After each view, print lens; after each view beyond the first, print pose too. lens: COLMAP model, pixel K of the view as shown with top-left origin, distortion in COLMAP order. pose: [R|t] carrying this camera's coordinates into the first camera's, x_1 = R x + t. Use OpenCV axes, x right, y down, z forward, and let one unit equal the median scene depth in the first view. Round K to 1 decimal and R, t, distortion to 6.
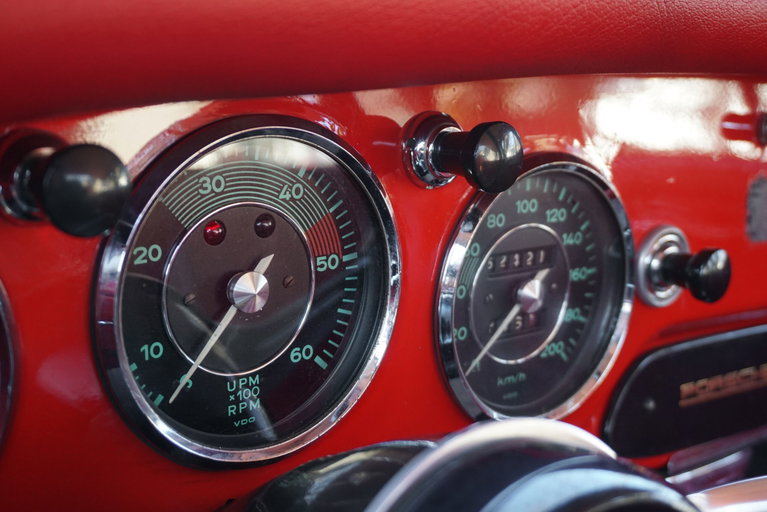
lens RADIAL K [[1056.3, 0, 383.5], [0, 1056.3, 256.0], [0, 0, 1]] dist [0.000095, 0.015743]
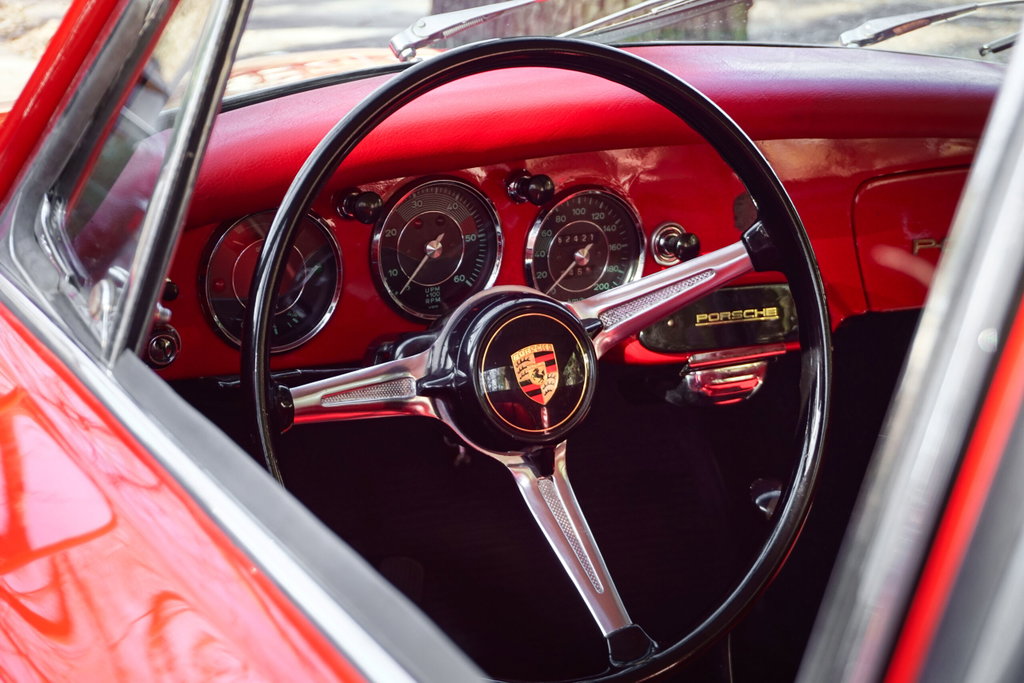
lens RADIAL K [[1866.5, 0, 512.0], [0, 1866.5, 341.5], [0, 0, 1]] dist [-0.018789, -0.013506]
pose [[0.984387, -0.003678, -0.175978, 0.716963], [0.006146, 0.999890, 0.013482, 0.170329], [0.175909, -0.014353, 0.984302, -2.833367]]
